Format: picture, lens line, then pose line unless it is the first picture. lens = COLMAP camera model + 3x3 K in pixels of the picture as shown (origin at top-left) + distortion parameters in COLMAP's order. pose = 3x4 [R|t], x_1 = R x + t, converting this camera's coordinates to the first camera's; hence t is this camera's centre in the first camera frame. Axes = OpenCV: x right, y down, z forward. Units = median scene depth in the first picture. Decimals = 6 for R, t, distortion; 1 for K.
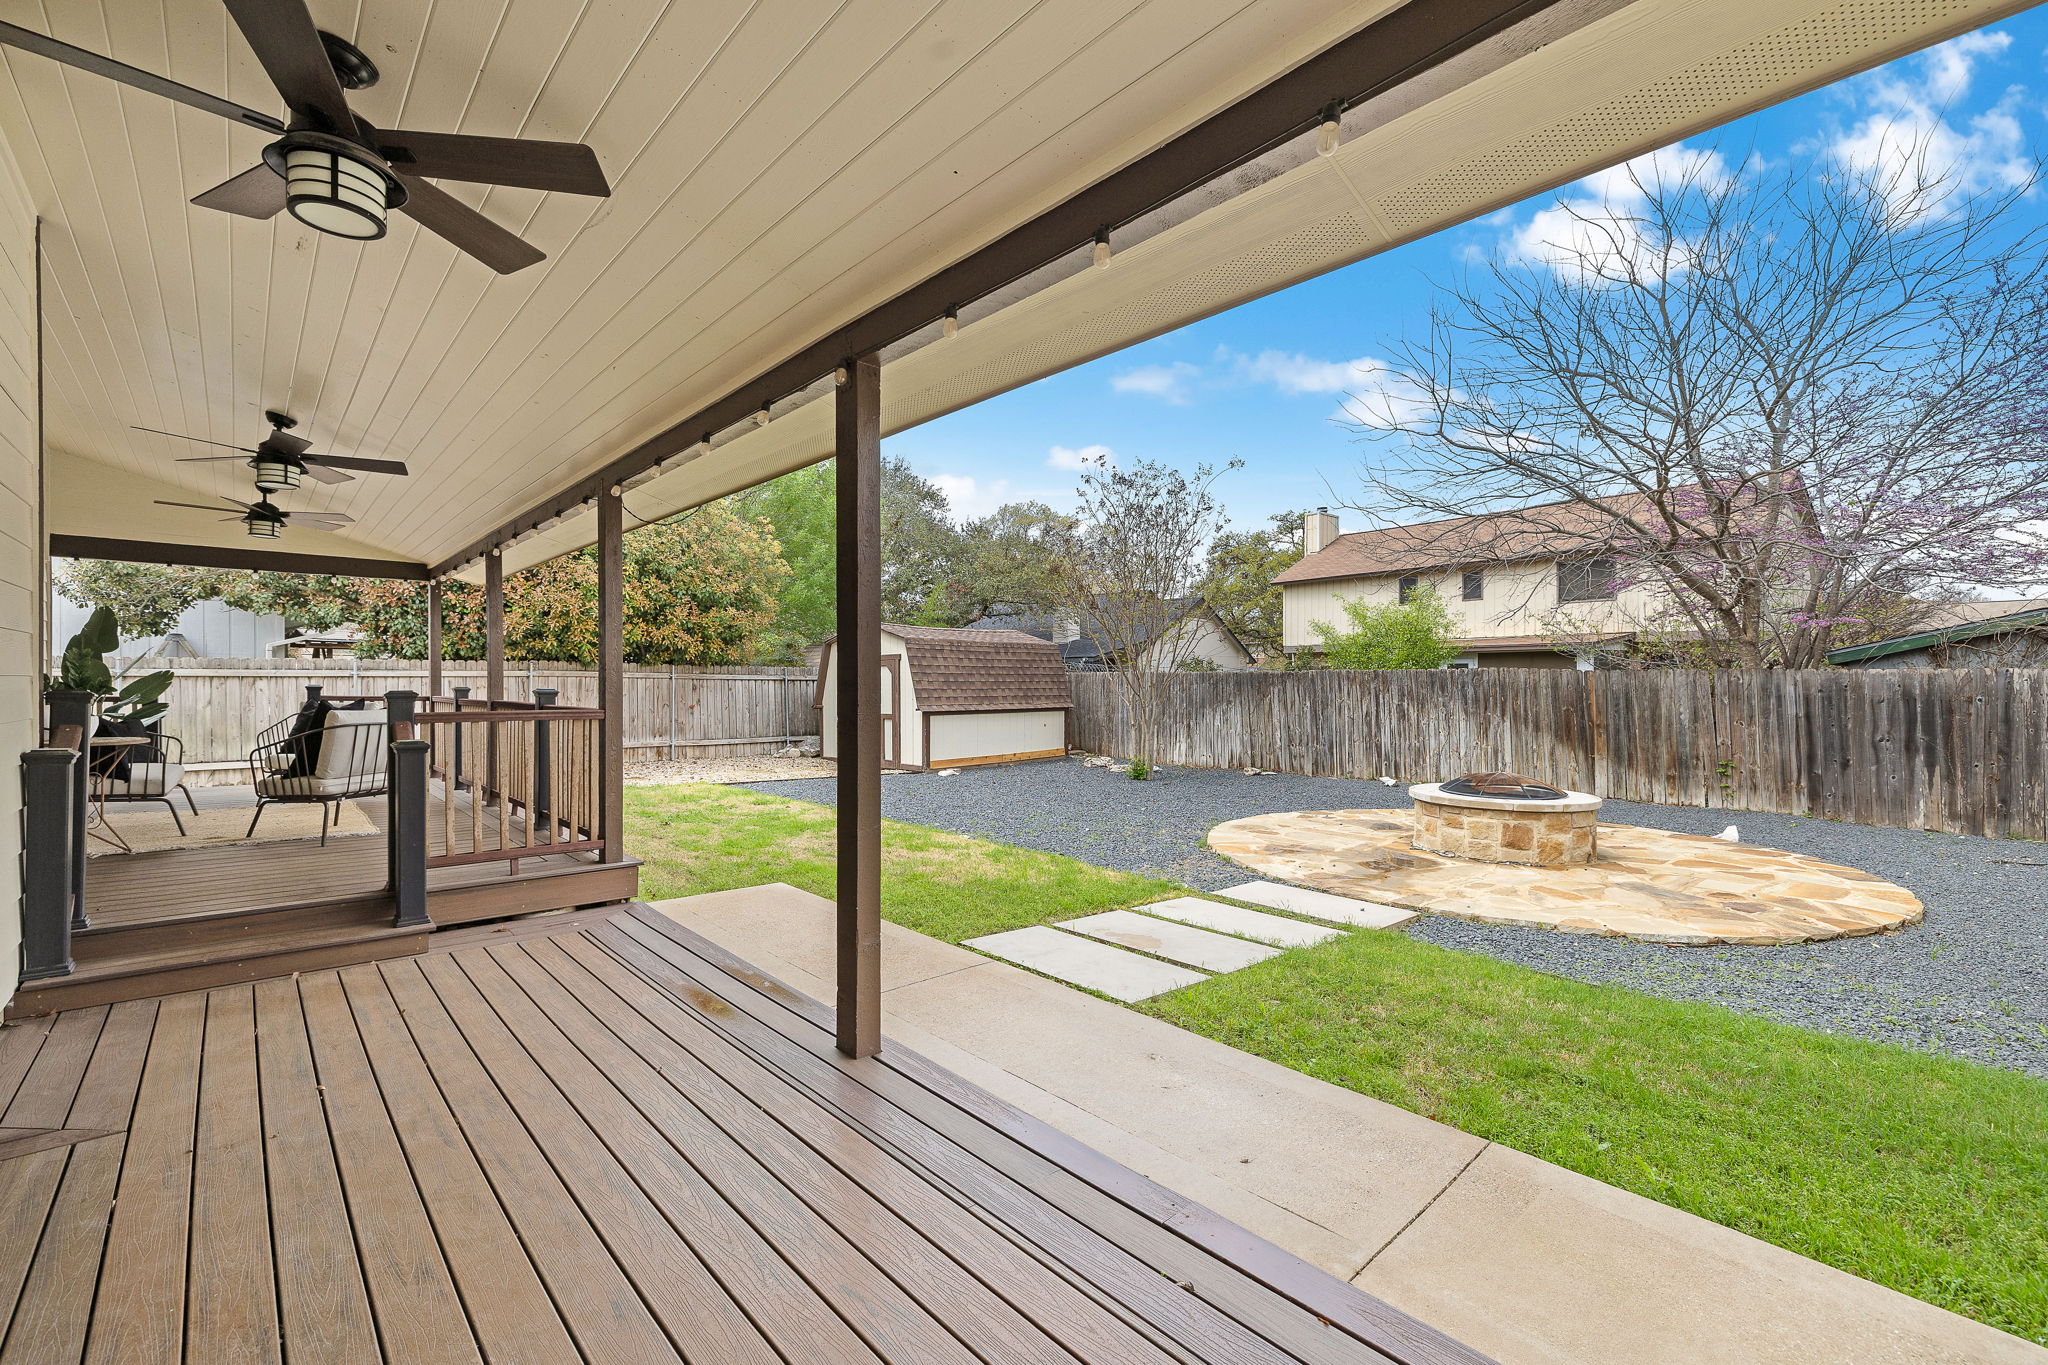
lens RADIAL K [[864.9, 0, 1027.3], [0, 864.9, 688.7], [0, 0, 1]] dist [0.003442, 0.000261]
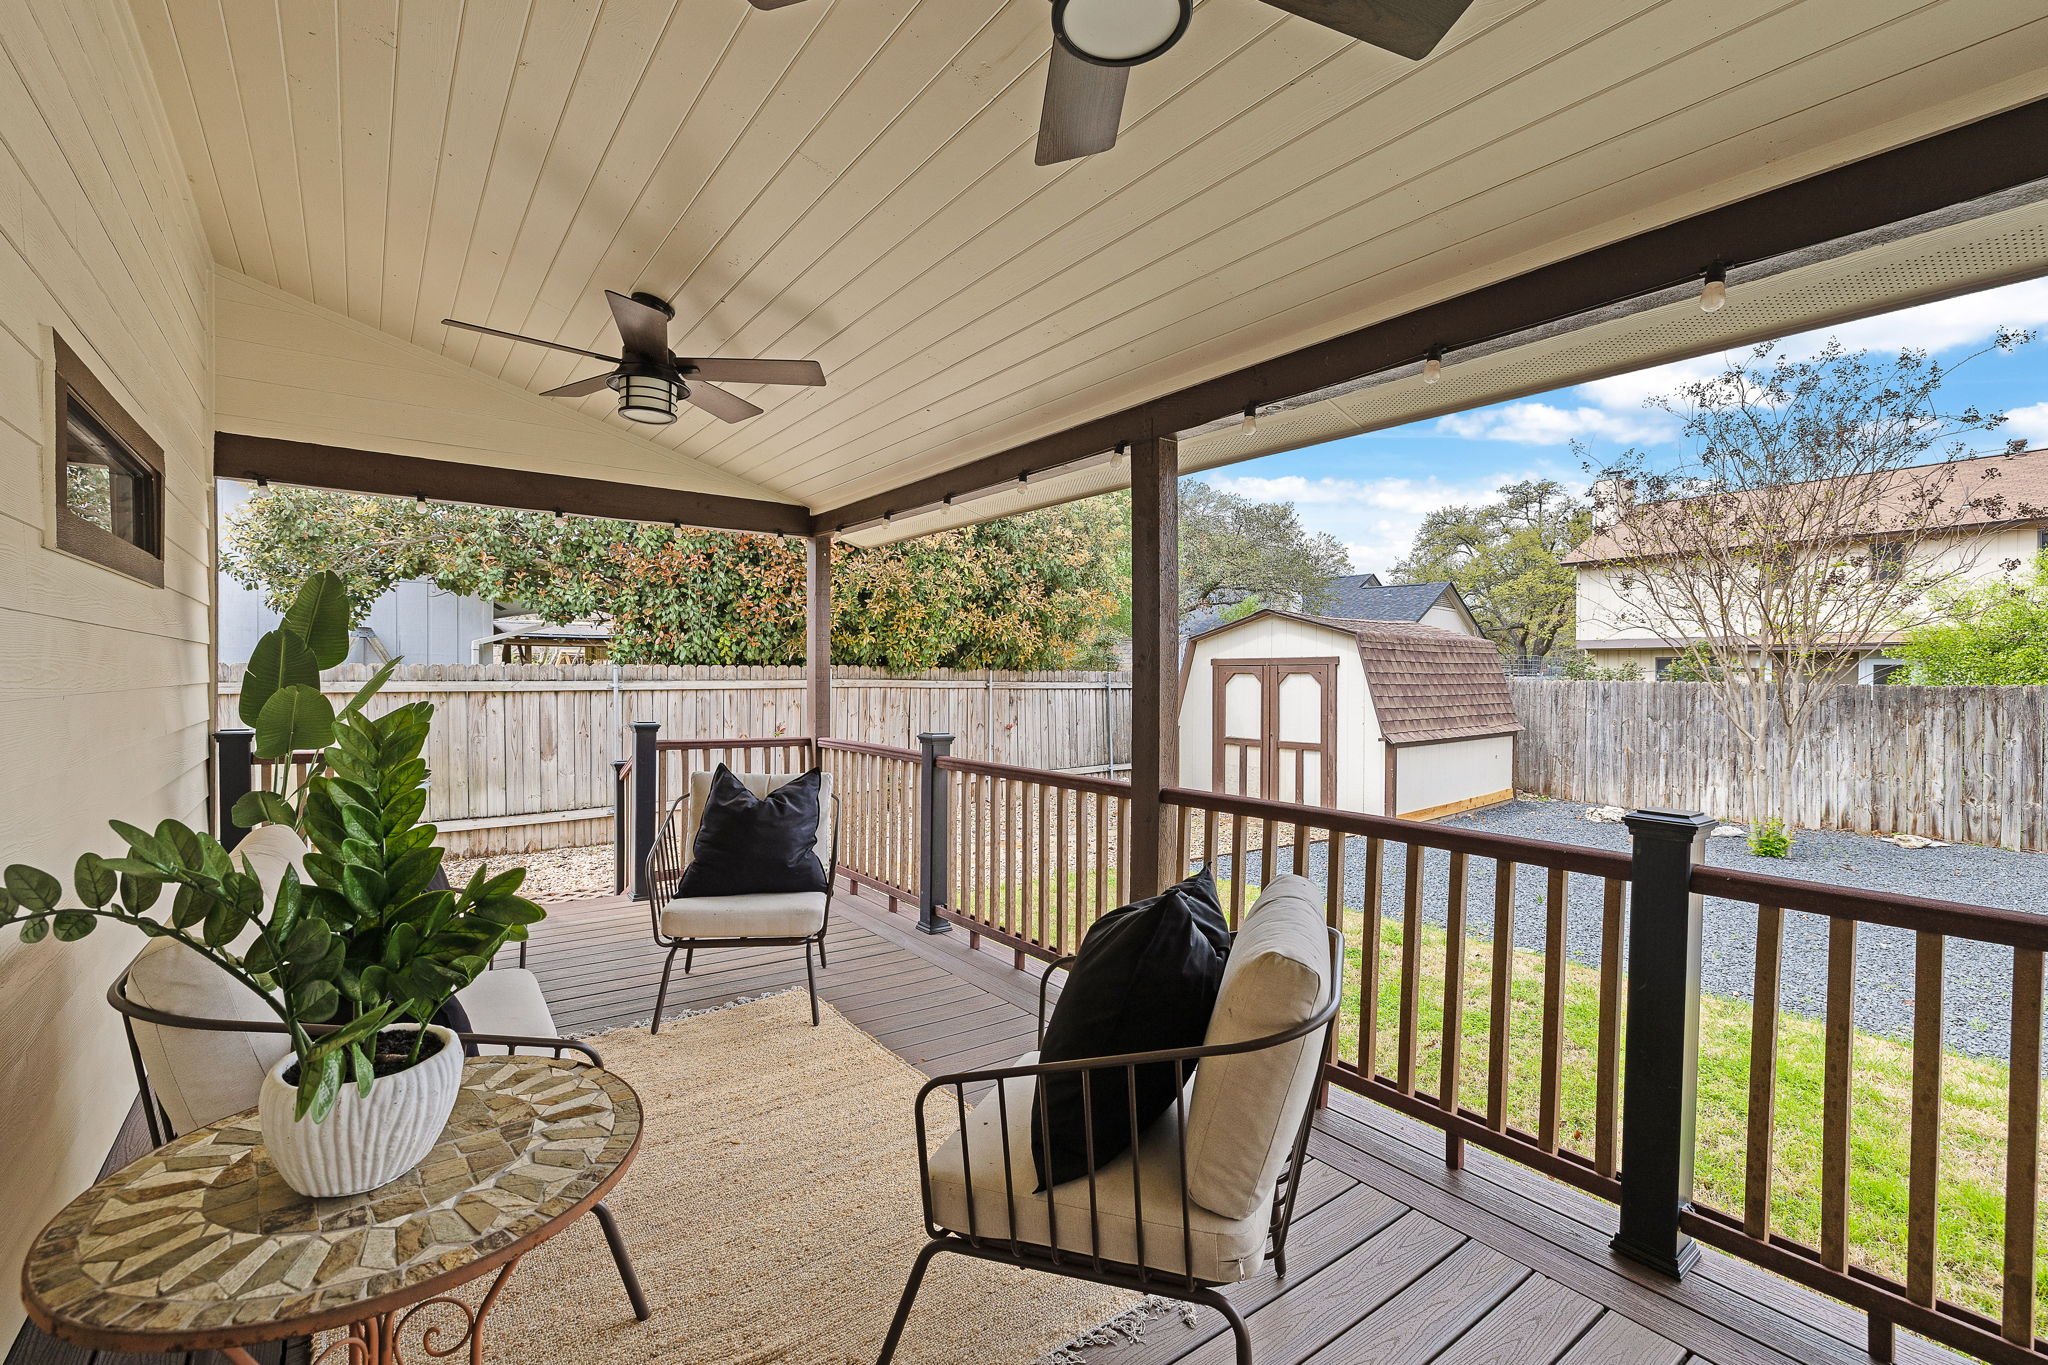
lens RADIAL K [[864.9, 0, 1017.5], [0, 864.9, 678.7], [0, 0, 1]] dist [0.003442, 0.000261]
pose [[0.995929, 0.005221, -0.089989, -0.345714], [-0.005264, 0.999986, -0.000245, -0.021339], [0.089987, 0.000717, 0.995943, 0.303928]]
